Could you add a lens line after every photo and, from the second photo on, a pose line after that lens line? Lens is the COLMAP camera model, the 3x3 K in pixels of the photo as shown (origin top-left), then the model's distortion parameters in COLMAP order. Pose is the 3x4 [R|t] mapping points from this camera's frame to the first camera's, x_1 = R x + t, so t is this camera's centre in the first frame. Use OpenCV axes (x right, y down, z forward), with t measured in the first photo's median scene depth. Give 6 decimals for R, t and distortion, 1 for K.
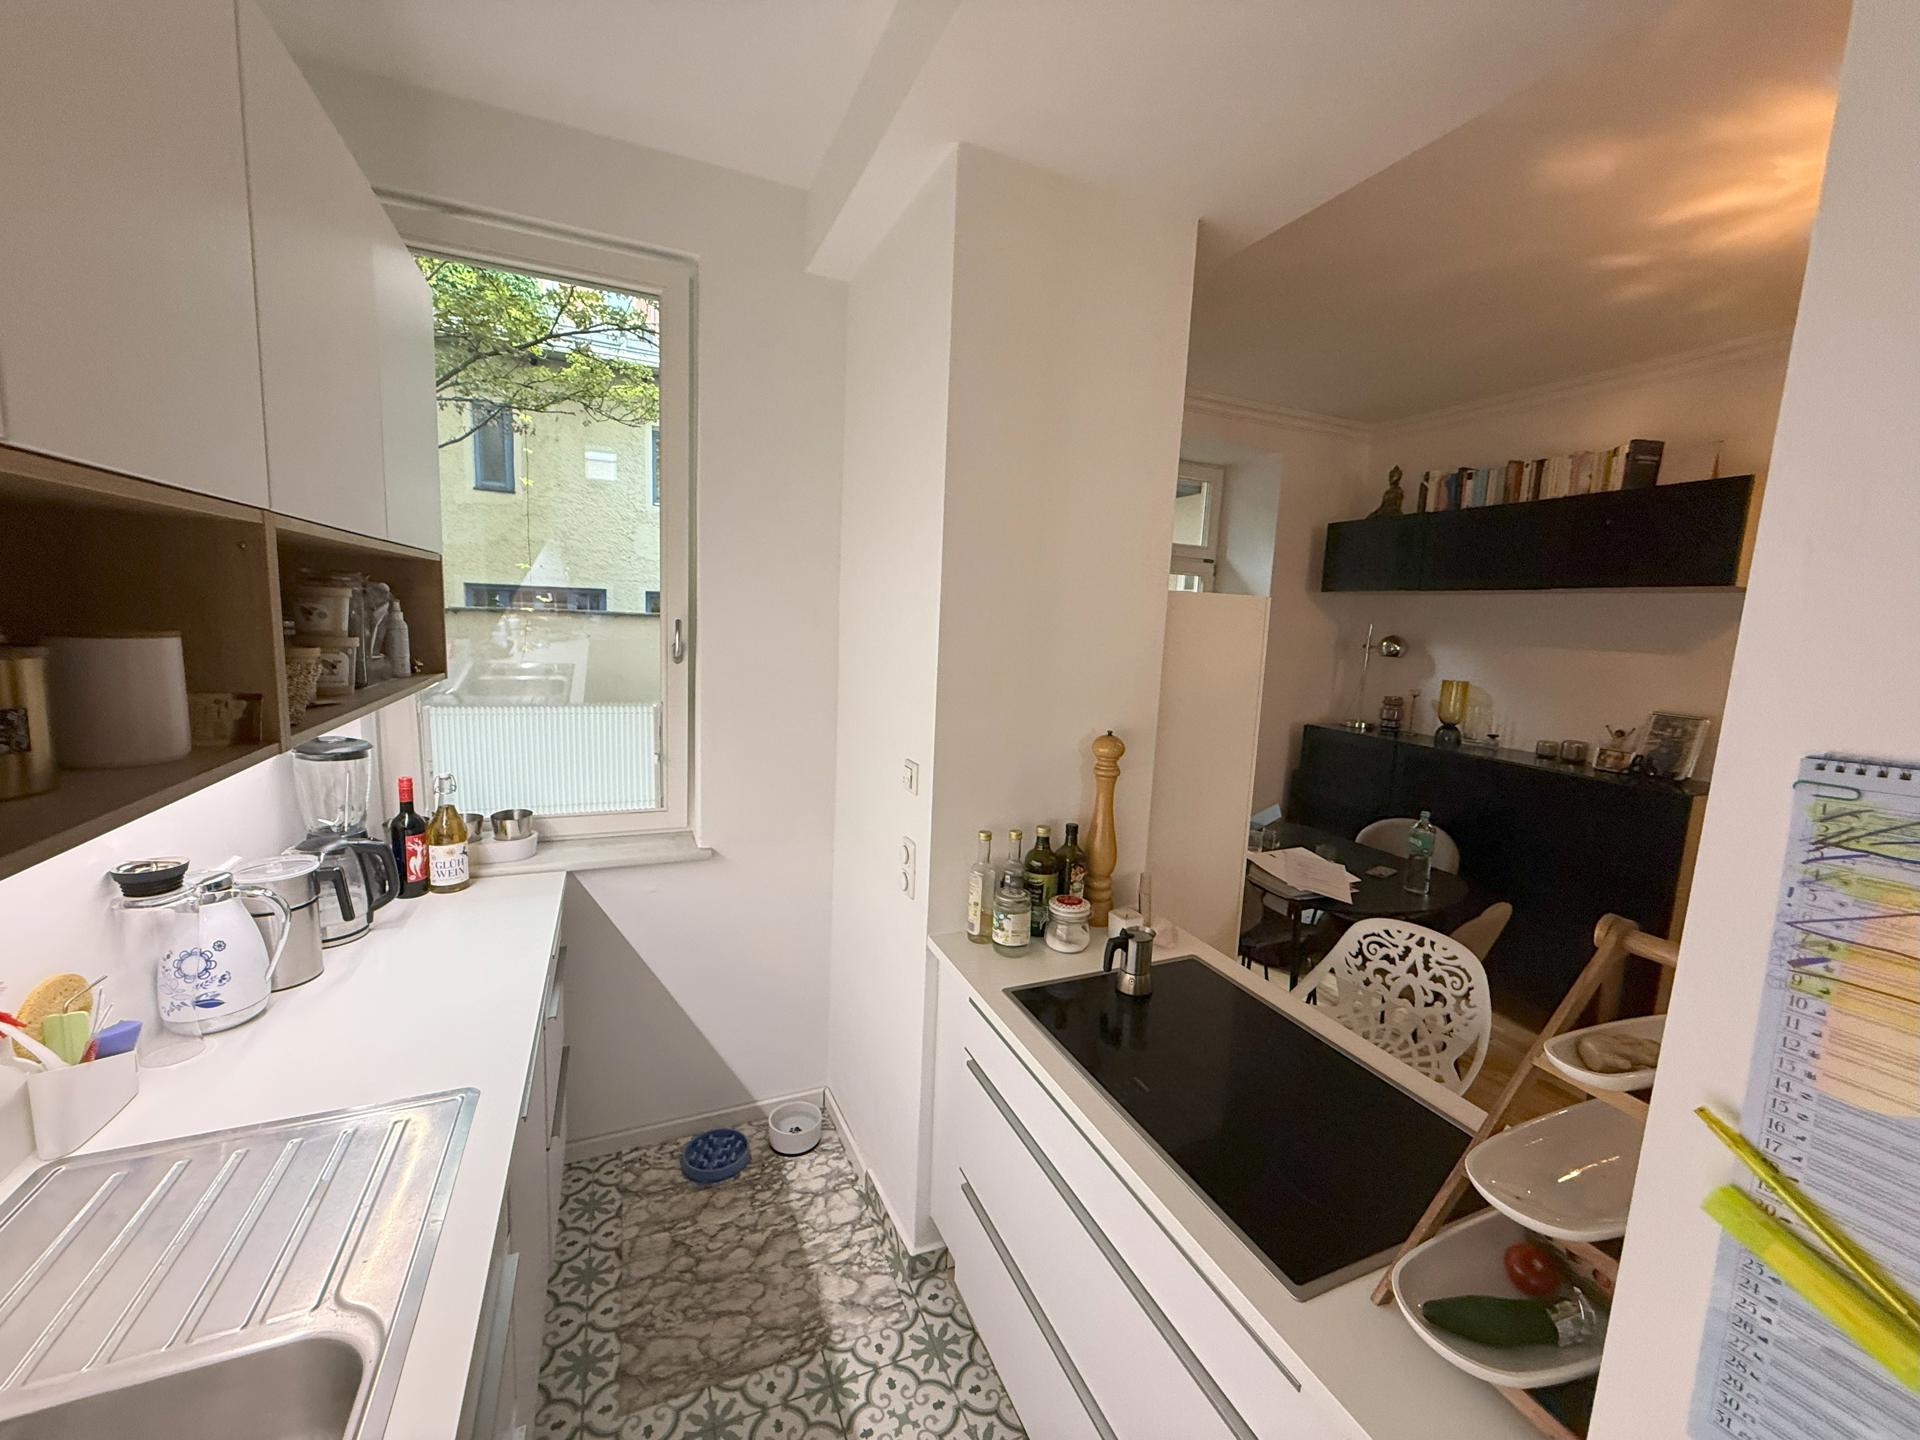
lens RADIAL K [[767.1, 0, 957.3], [0, 767.1, 723.9], [0, 0, 1]] dist [0.000206, -0.000250]
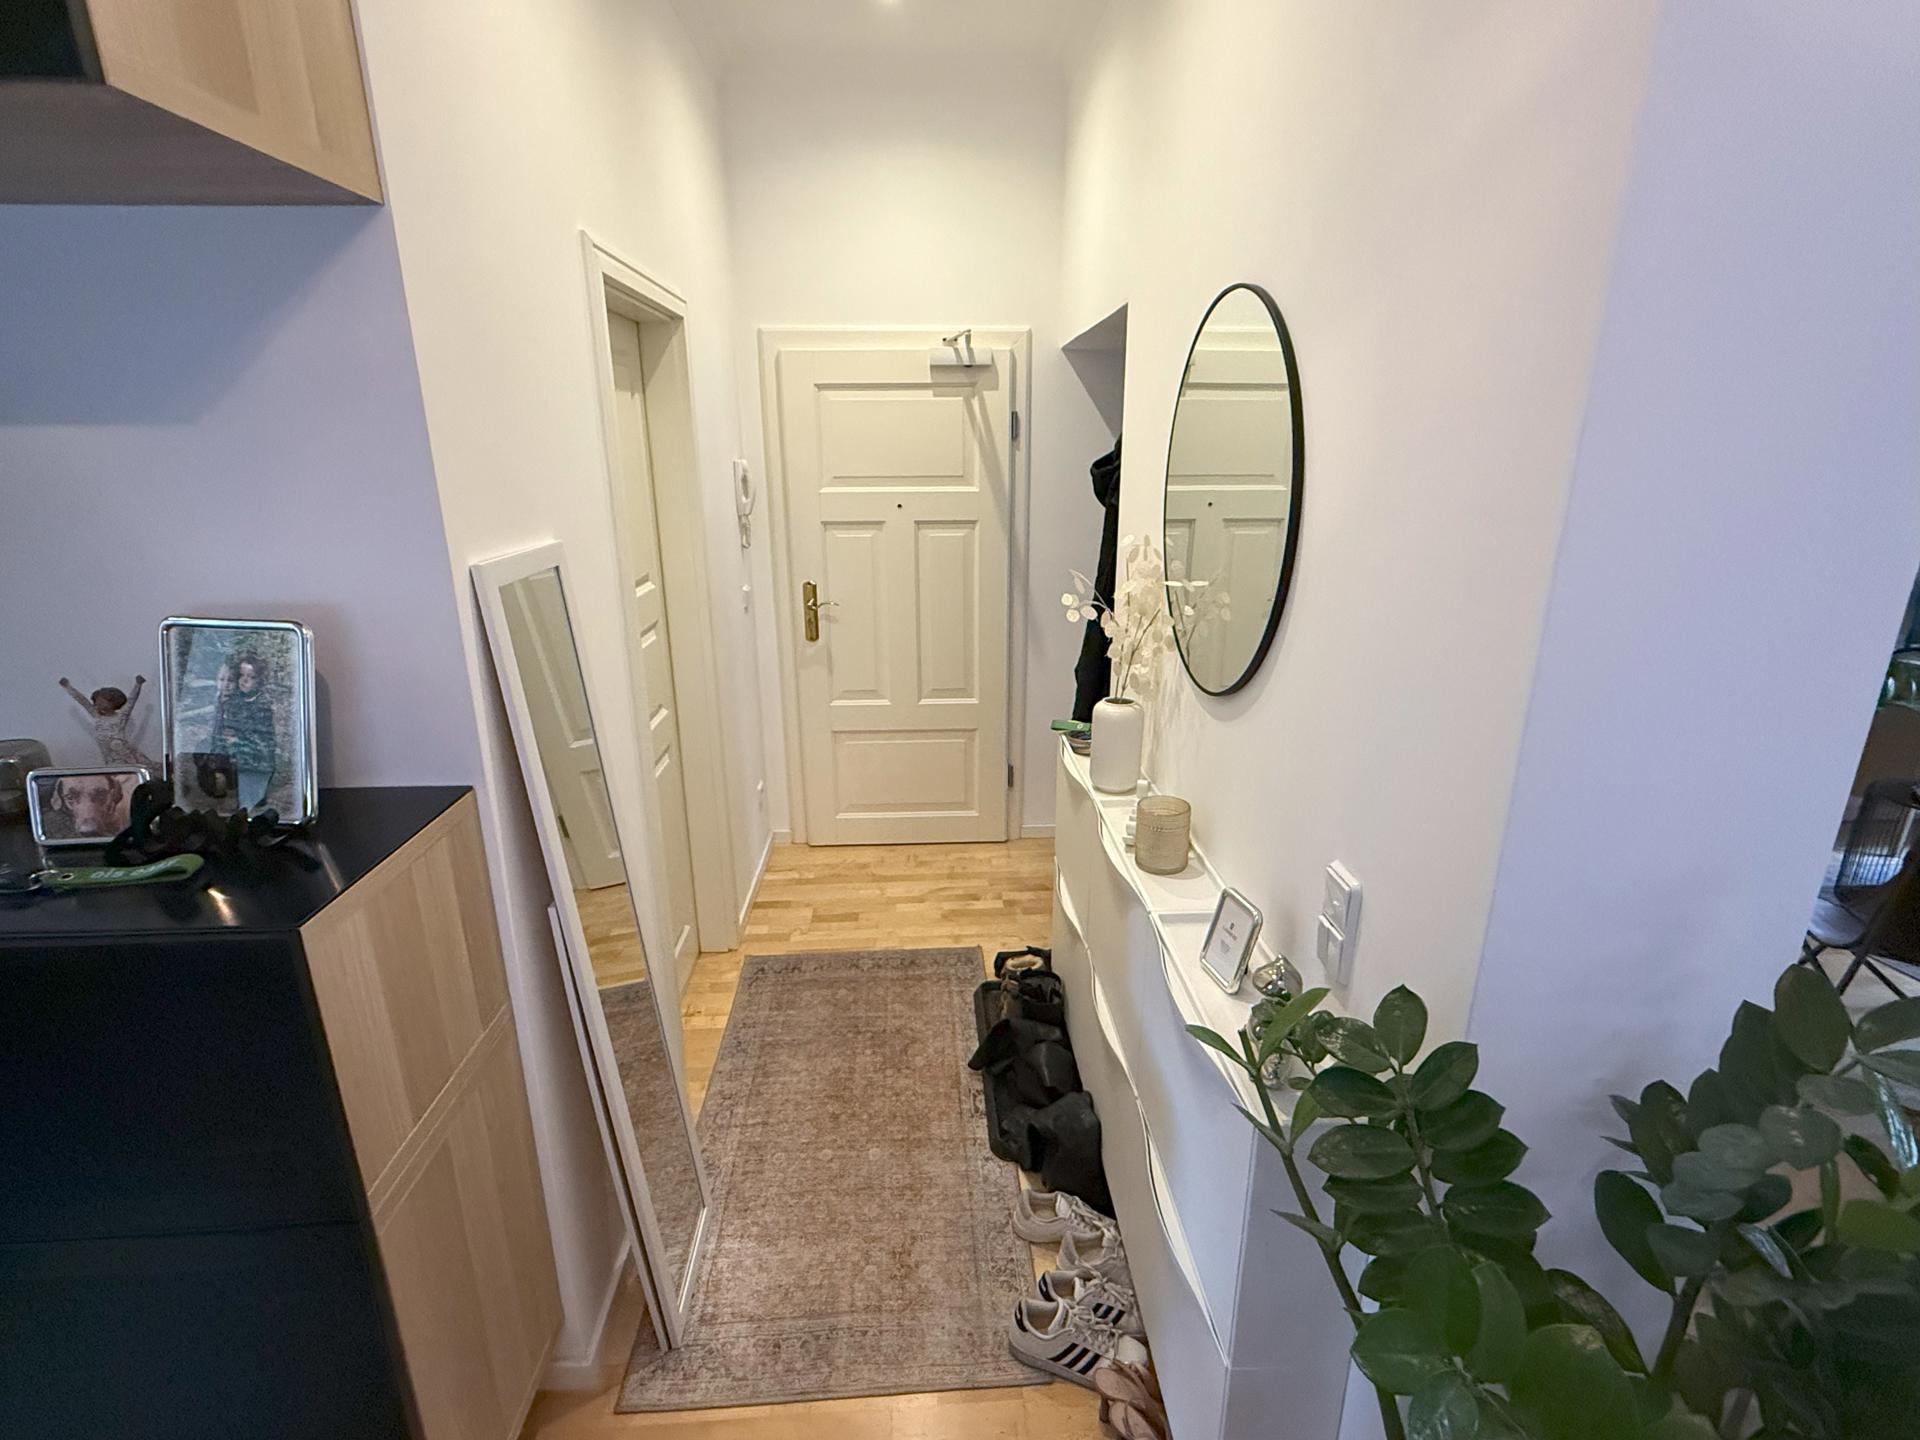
lens RADIAL K [[915.0, 0, 960.0], [0, 915.0, 720.0], [0, 0, 1]] dist [-0.001424, -0.000847]
pose [[0.347099, -0.317340, 0.882506, 0.890687], [0.149538, 0.947699, 0.281968, -0.043471], [-0.925830, 0.034098, 0.376400, 0.741067]]
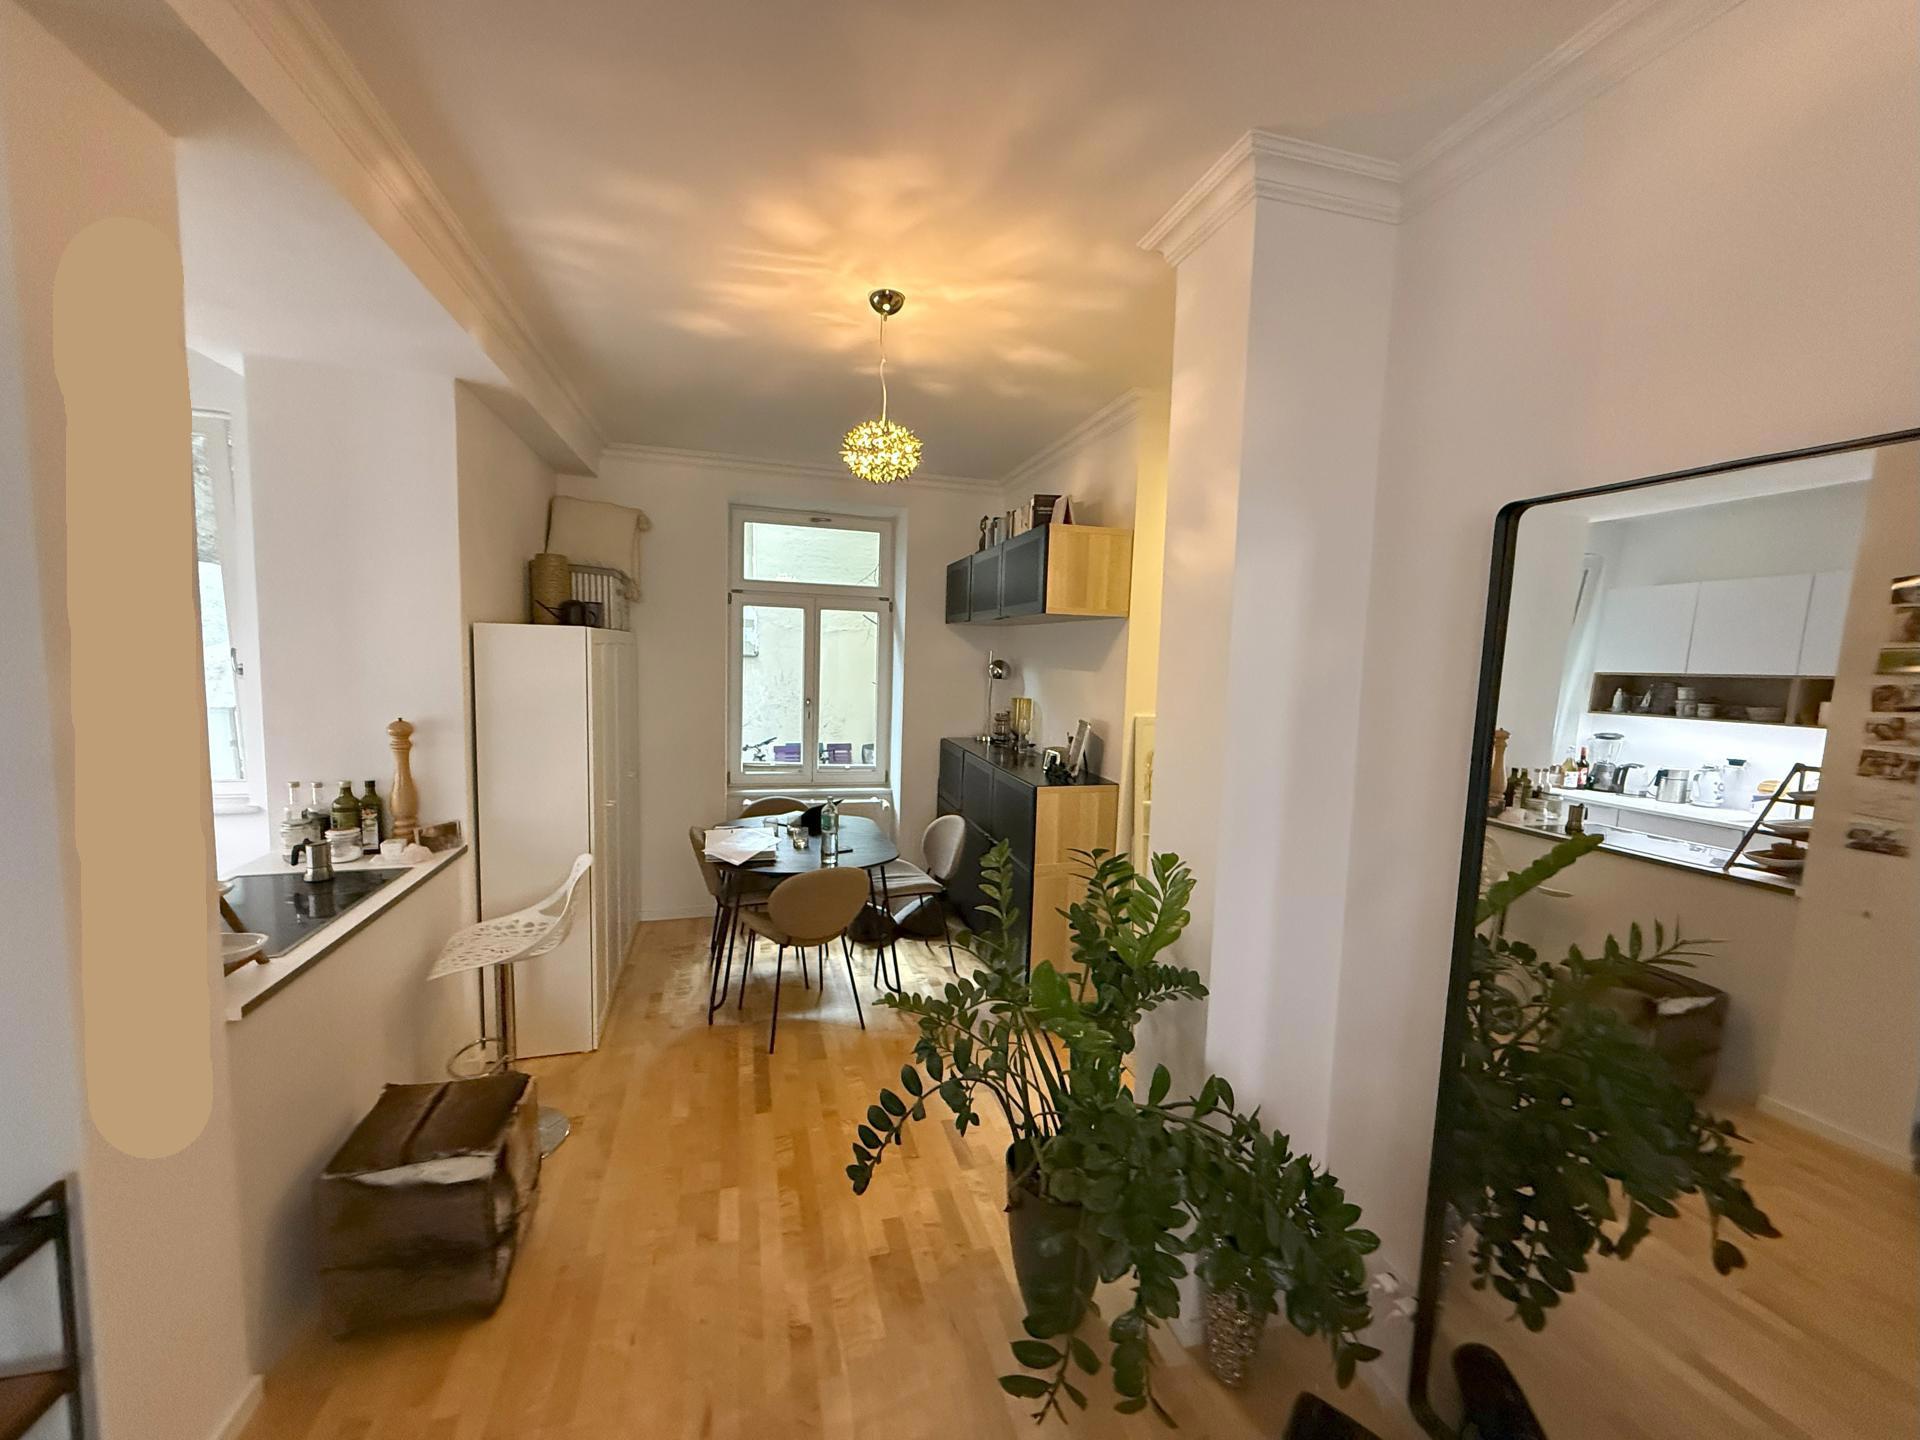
lens RADIAL K [[767.1, 0, 957.3], [0, 767.1, 723.9], [0, 0, 1]] dist [0.000206, -0.000250]
pose [[0.990592, 0.003197, -0.136811, 1.154344], [-0.010104, 0.998707, -0.049822, 0.065696], [0.136475, 0.050735, 0.989343, -0.244921]]
